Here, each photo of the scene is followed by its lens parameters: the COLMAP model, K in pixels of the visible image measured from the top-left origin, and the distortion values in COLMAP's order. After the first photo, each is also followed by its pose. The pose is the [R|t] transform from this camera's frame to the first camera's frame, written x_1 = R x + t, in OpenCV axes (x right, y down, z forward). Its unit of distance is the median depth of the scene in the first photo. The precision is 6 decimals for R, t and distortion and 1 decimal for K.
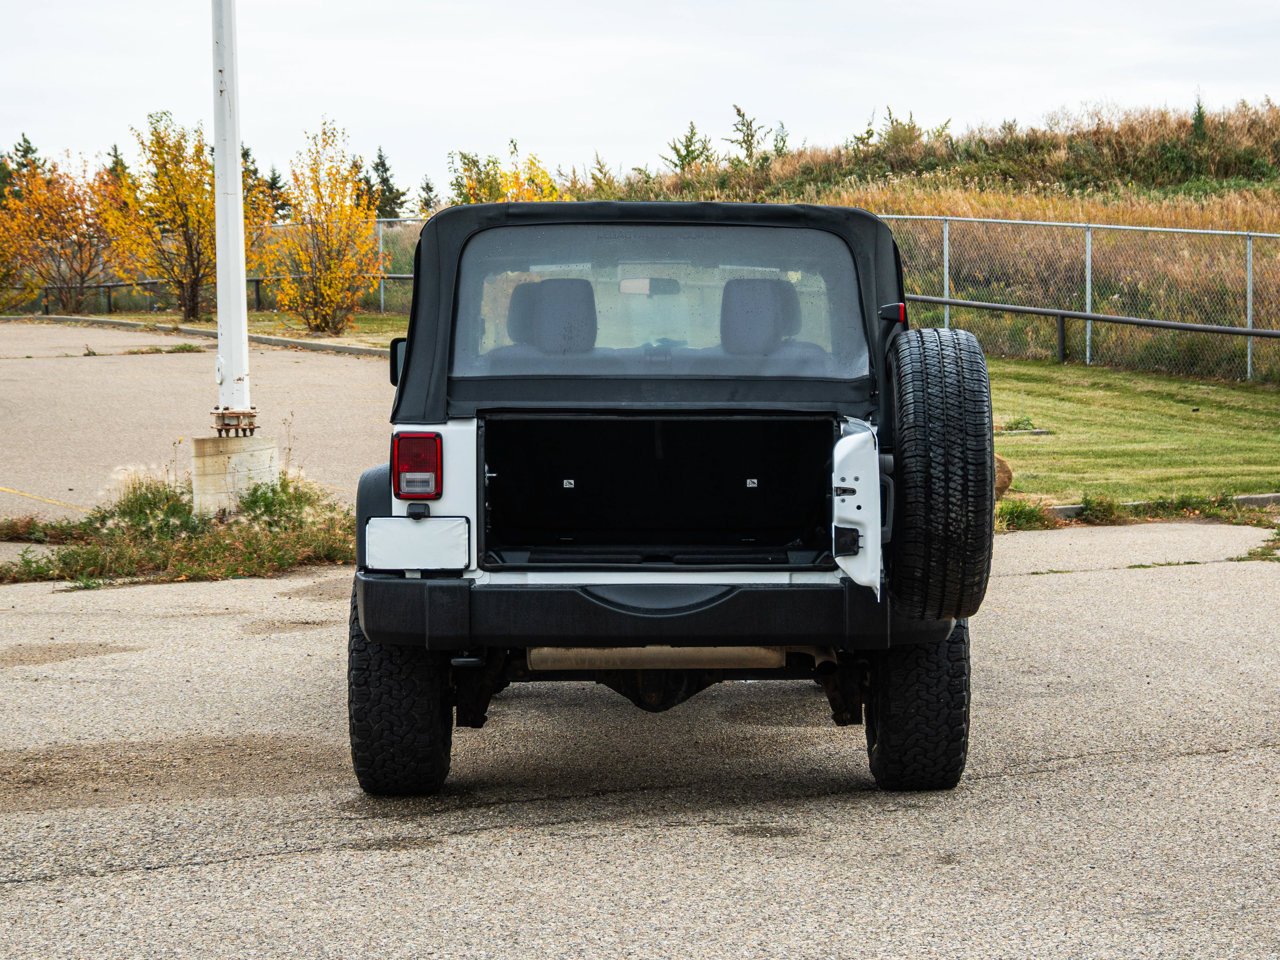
lens RADIAL K [[2866.3, 0, 640.0], [0, 2866.3, 480.0], [0, 0, 1]] dist [-0.002639, -0.352882]
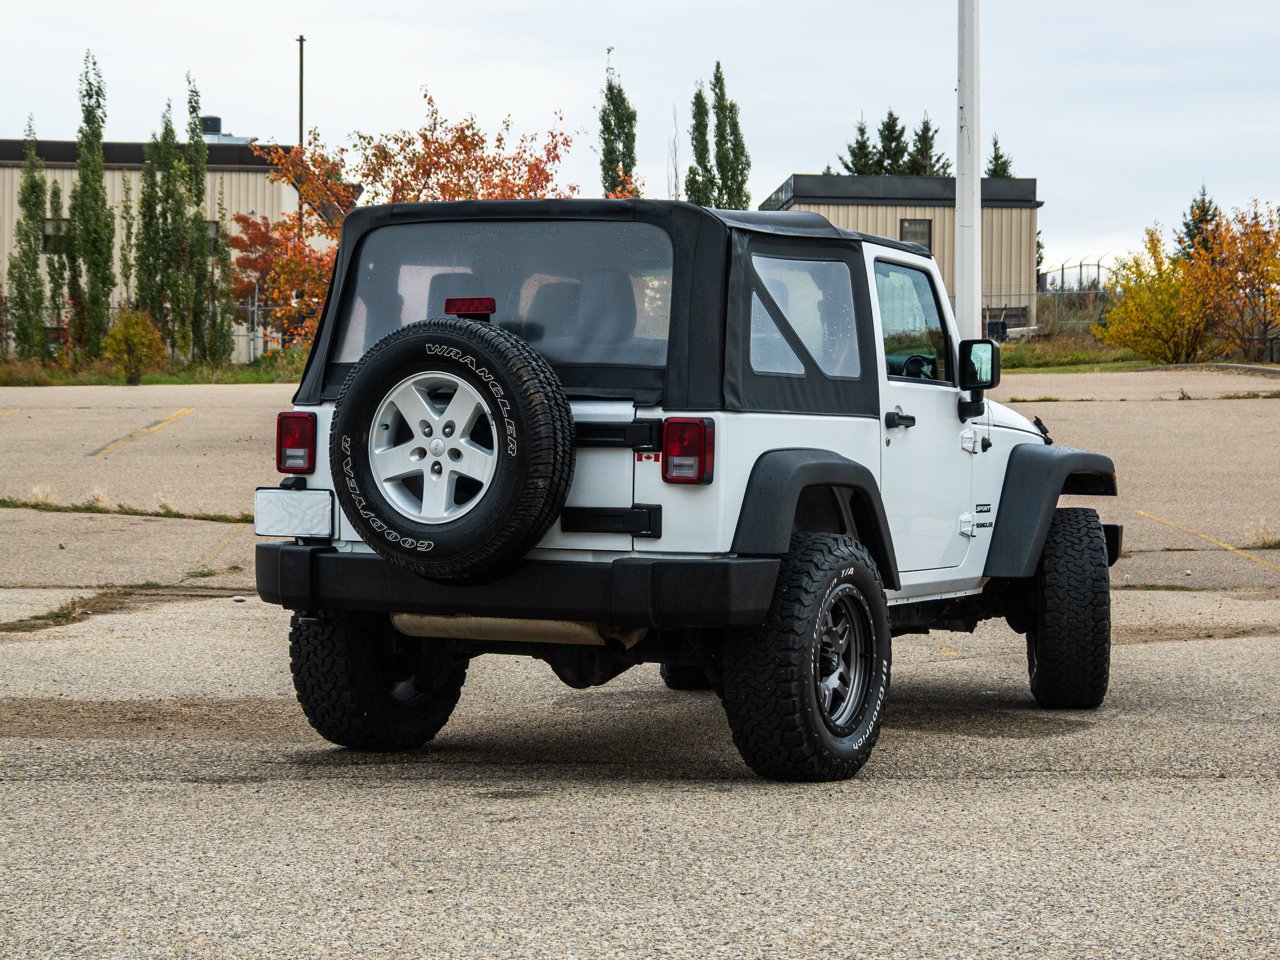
lens RADIAL K [[2866.3, 0, 640.0], [0, 2866.3, 480.0], [0, 0, 1]] dist [-0.002639, -0.352882]
pose [[0.881240, 0.025597, -0.471975, 0.254458], [-0.035378, 0.999304, -0.011860, 0.008100], [0.471343, 0.027150, 0.881532, 0.041786]]
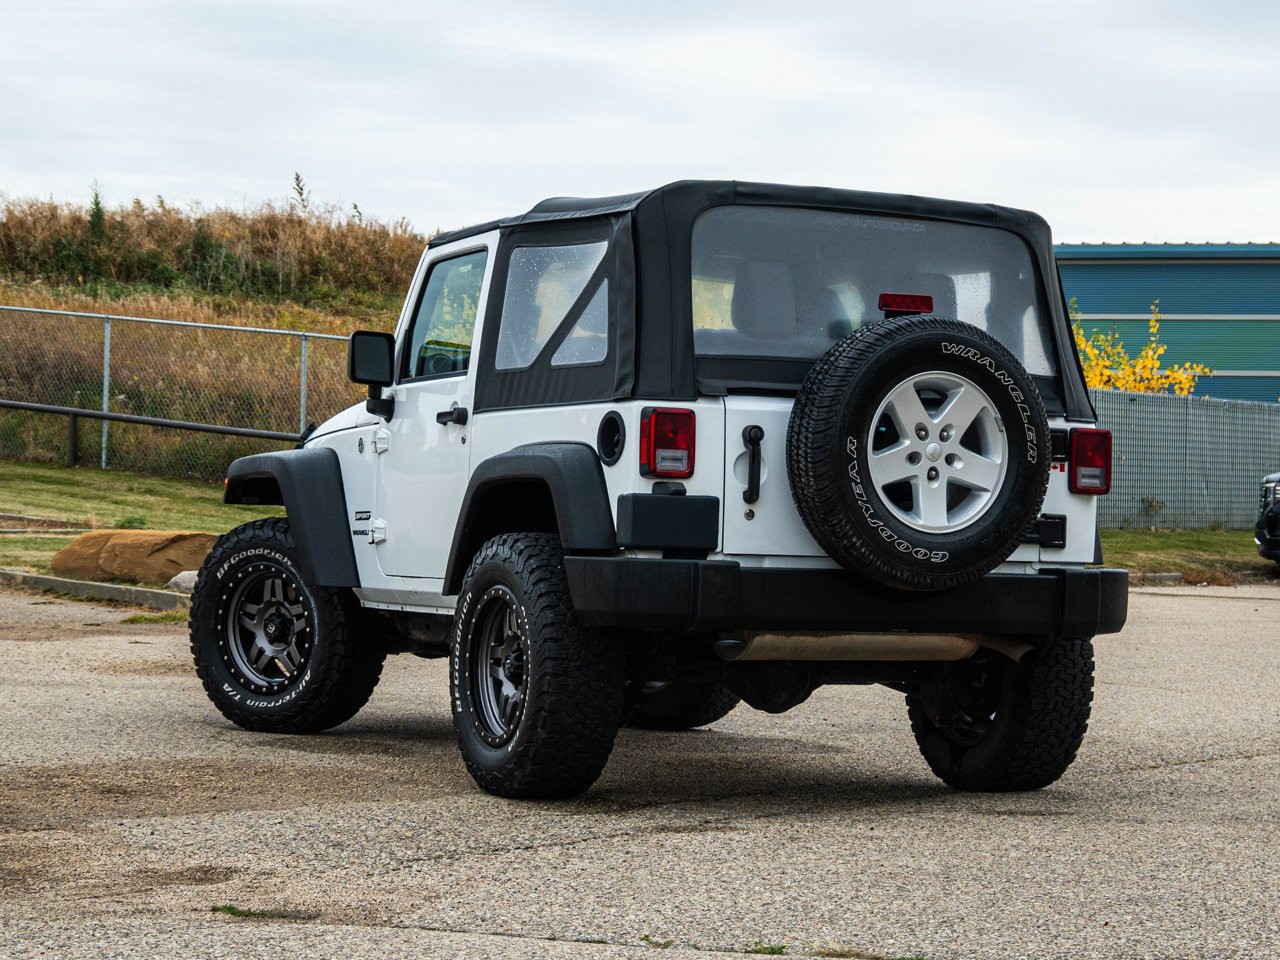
lens RADIAL K [[3222.9, 0, 640.0], [0, 3222.9, 480.0], [0, 0, 1]] dist [-0.026846, 0.861982]
pose [[0.902896, 0.037512, 0.428220, -0.251465], [-0.016062, 0.998434, -0.053595, 0.030082], [-0.429559, 0.041512, 0.902084, 0.011063]]
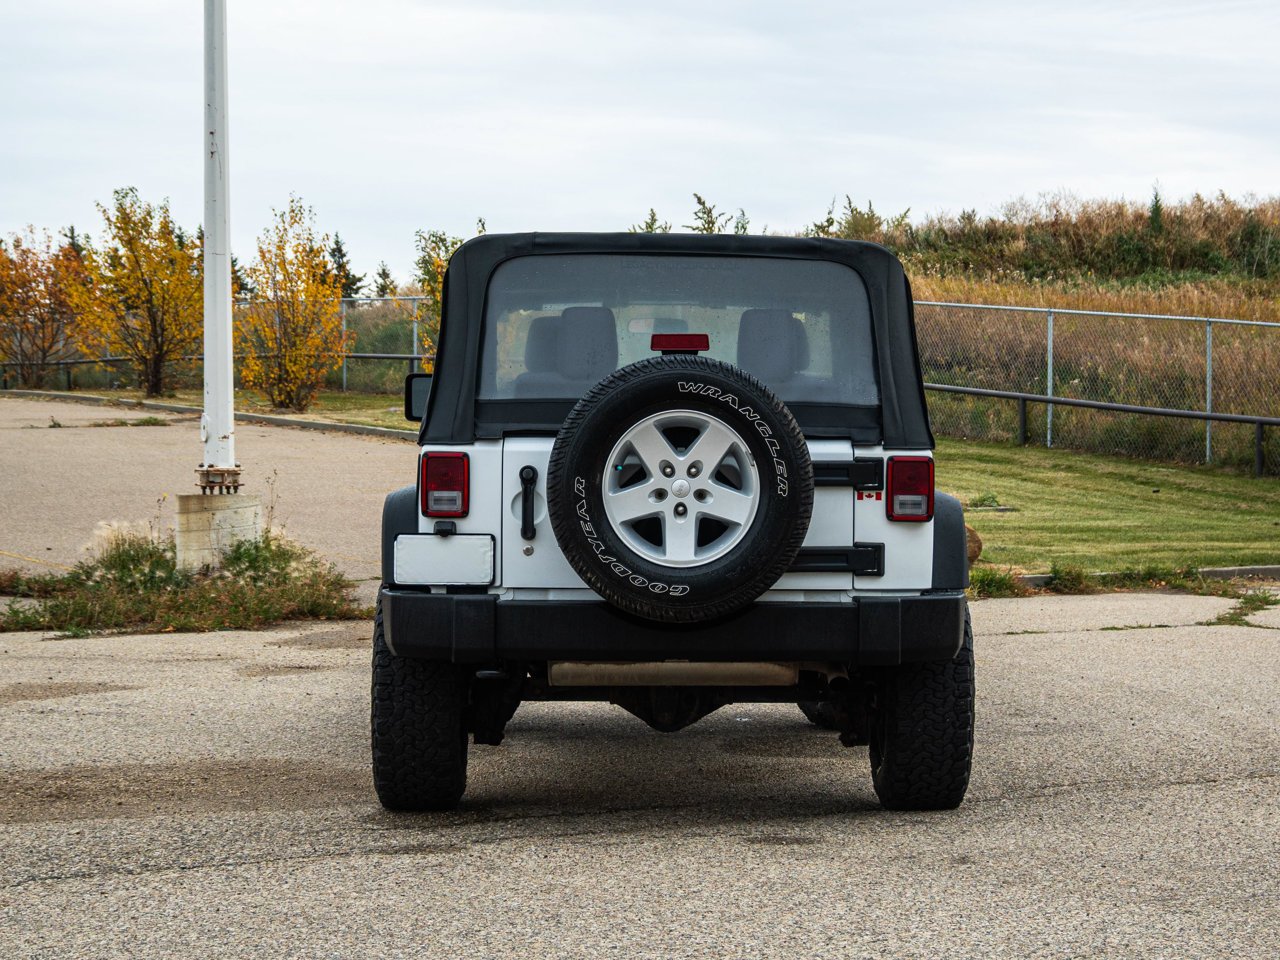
lens RADIAL K [[2868.9, 0, 672.0], [0, 2868.9, 501.4], [0, 0, 1]] dist [-0.018886, -0.184220]
pose [[0.999499, 0.012044, 0.029269, -0.011956], [-0.011300, 0.999612, -0.025469, 0.012058], [-0.029565, 0.025125, 0.999247, -0.015213]]
